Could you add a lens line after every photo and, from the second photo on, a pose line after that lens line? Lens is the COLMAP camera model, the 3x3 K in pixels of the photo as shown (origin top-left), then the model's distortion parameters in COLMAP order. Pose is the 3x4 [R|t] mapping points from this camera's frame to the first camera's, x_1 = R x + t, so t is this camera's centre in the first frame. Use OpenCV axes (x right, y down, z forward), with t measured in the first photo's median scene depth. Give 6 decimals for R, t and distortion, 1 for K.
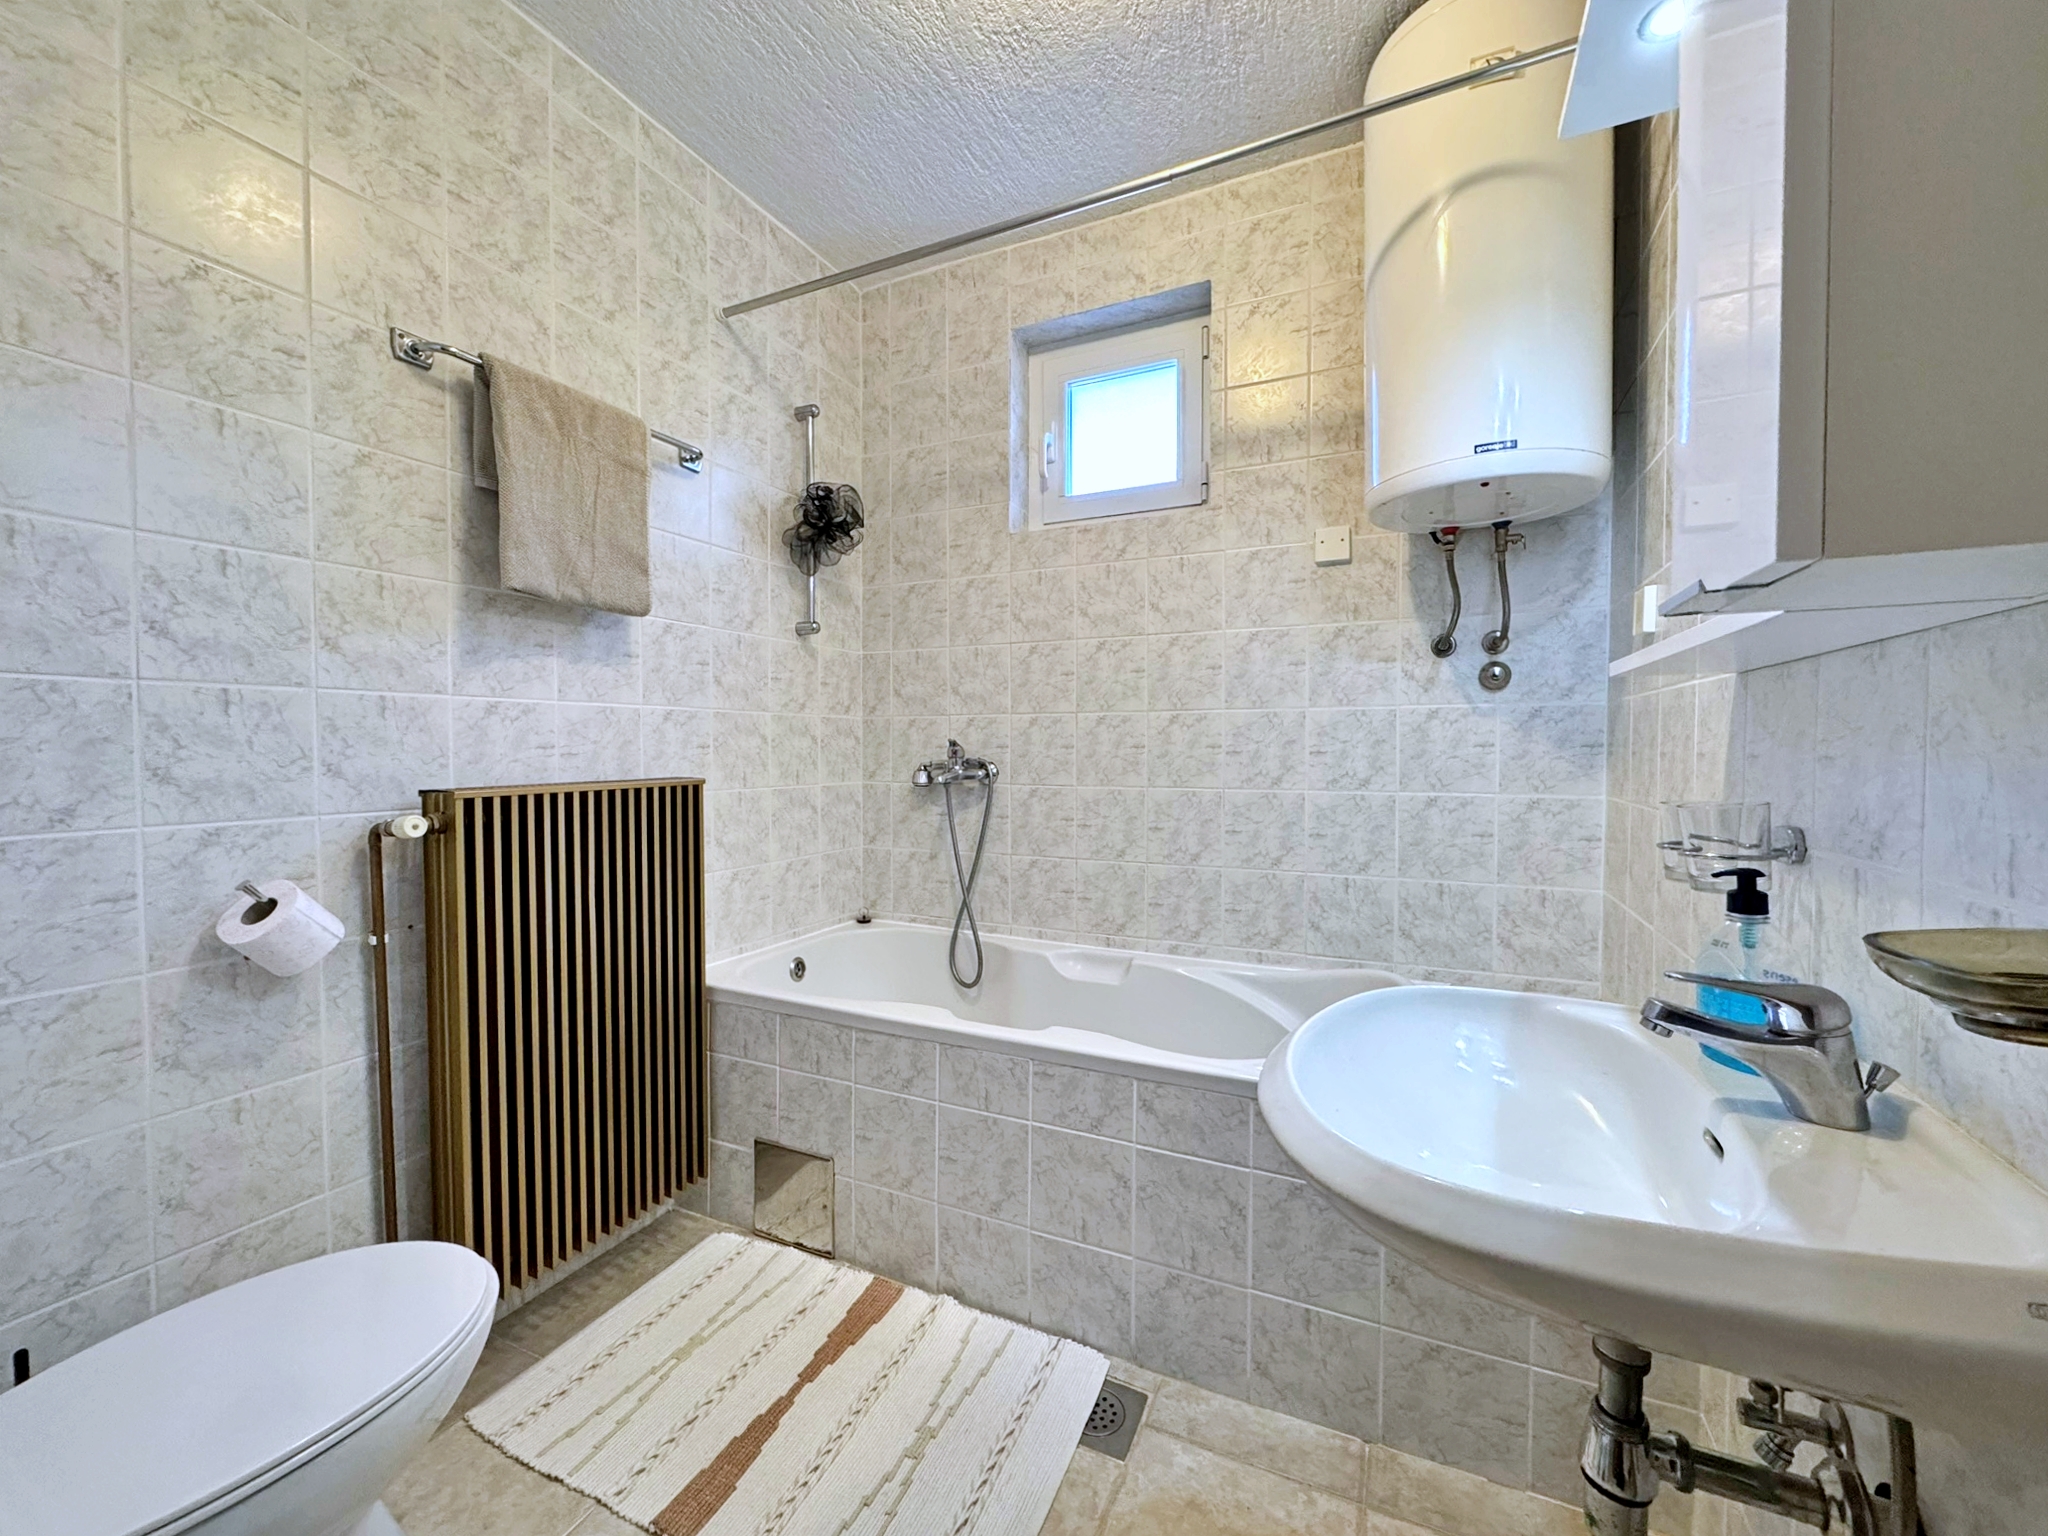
lens RADIAL K [[823.5, 0, 1021.1], [0, 823.5, 766.8], [0, 0, 1]] dist [-0.003618, 0.000719]
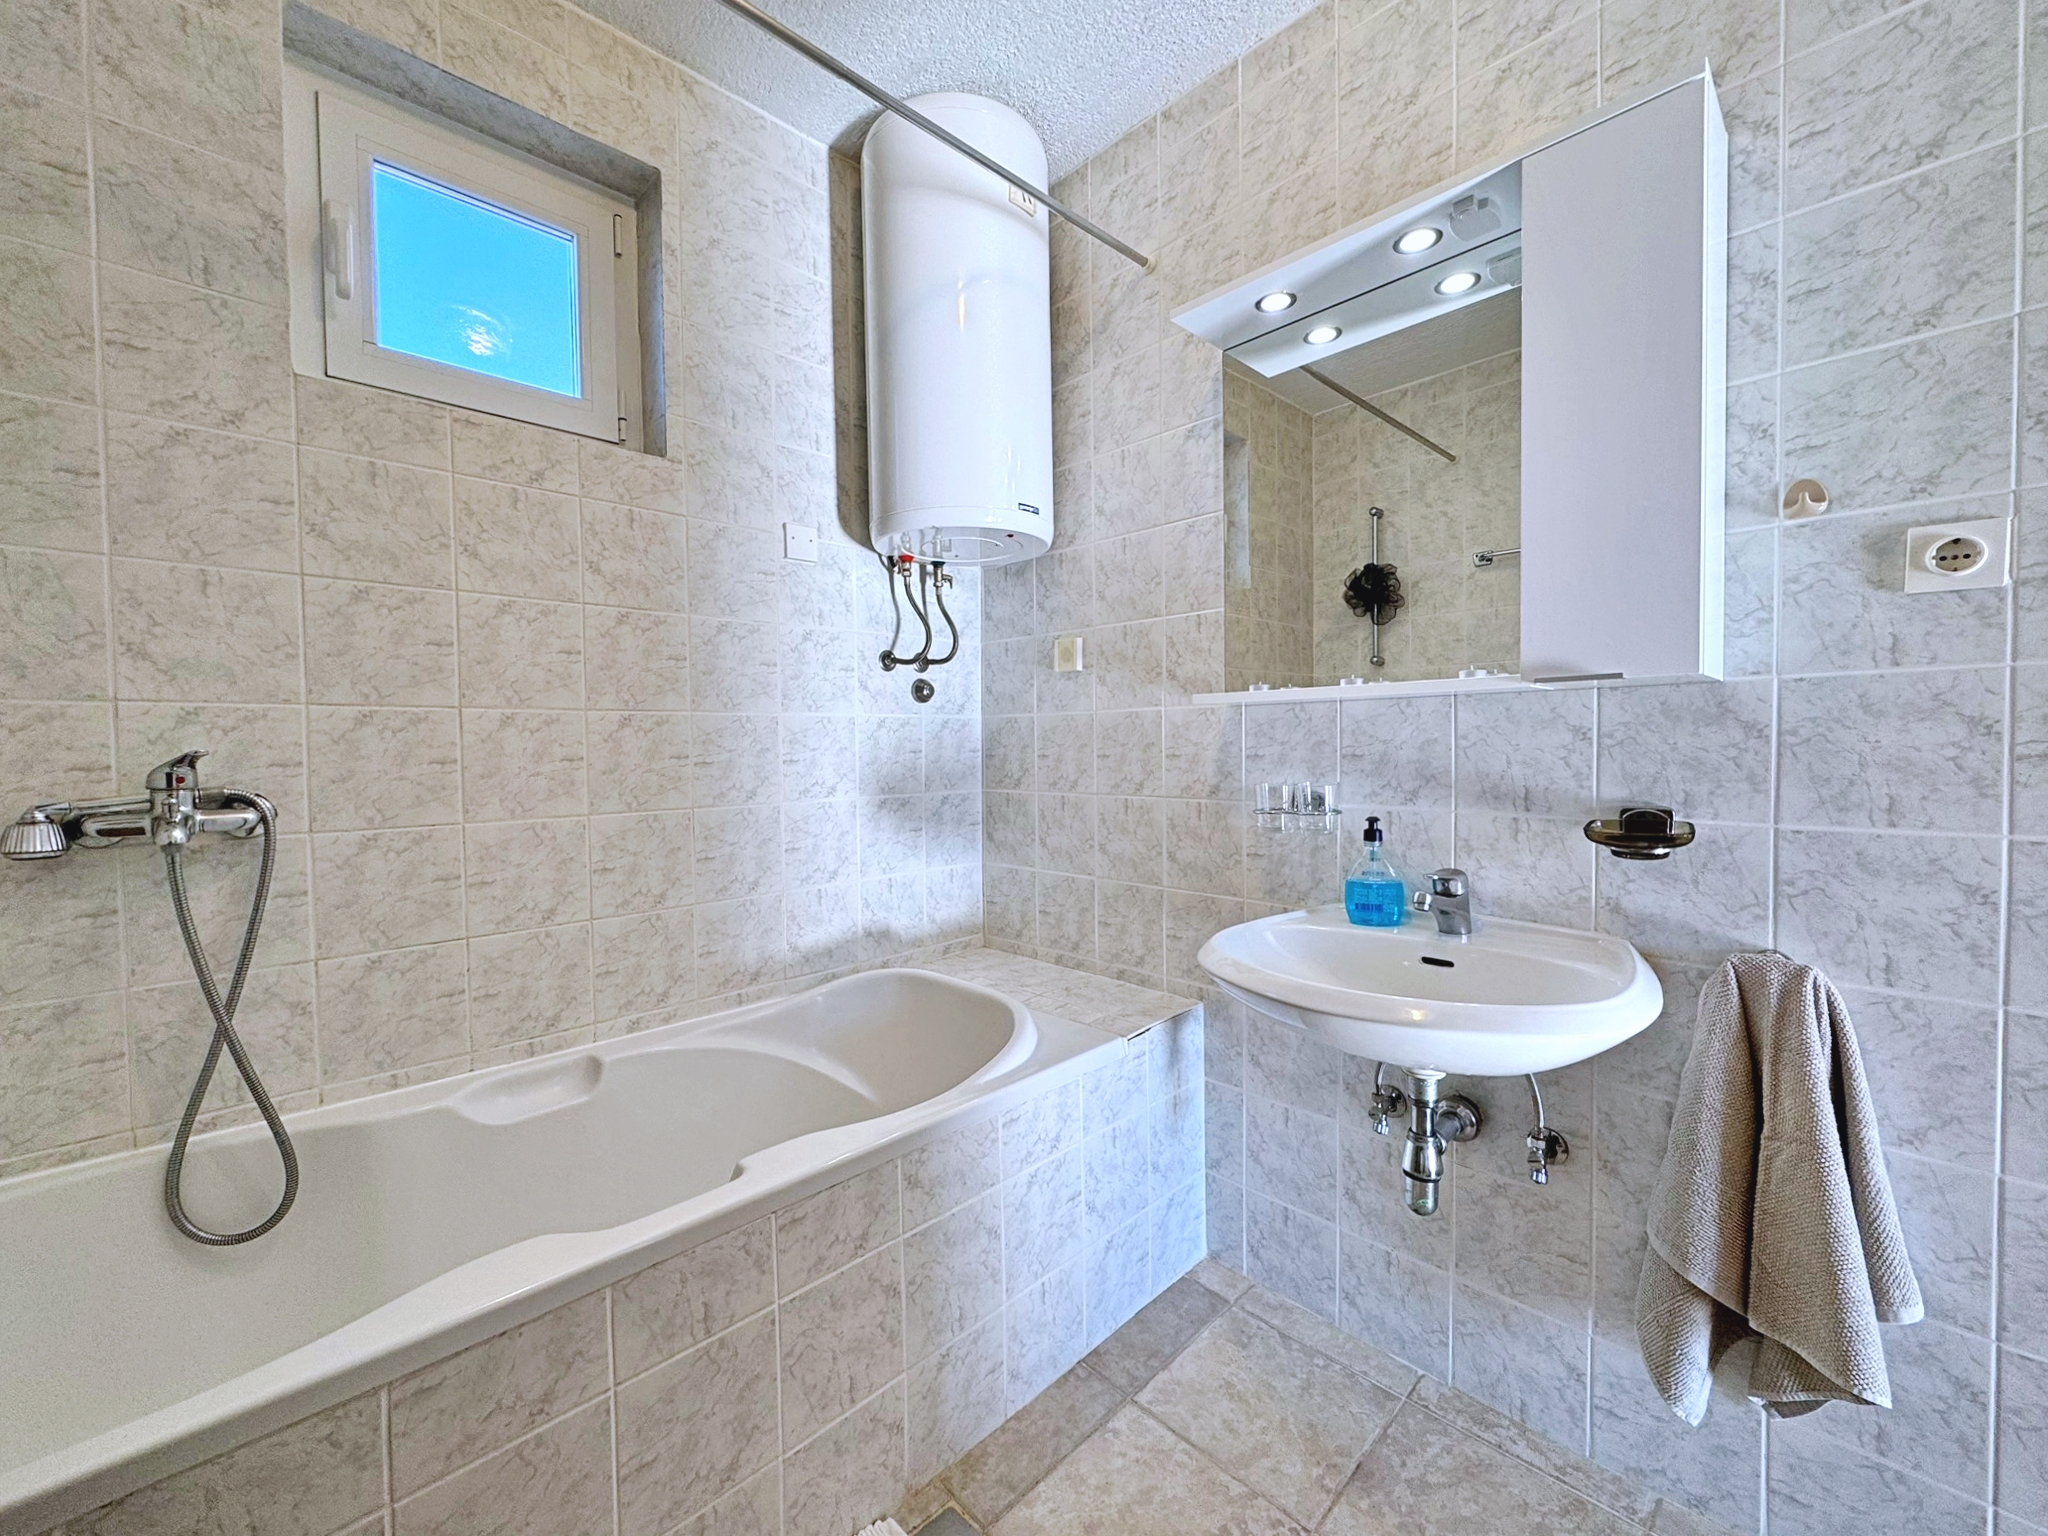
lens RADIAL K [[823.5, 0, 1022.0], [0, 823.5, 767.0], [0, 0, 1]] dist [-0.003618, 0.000719]
pose [[0.340775, -0.029623, 0.939678, -0.403006], [0.035491, 0.999196, 0.018628, -0.017538], [-0.939475, 0.027002, 0.341552, 0.405751]]
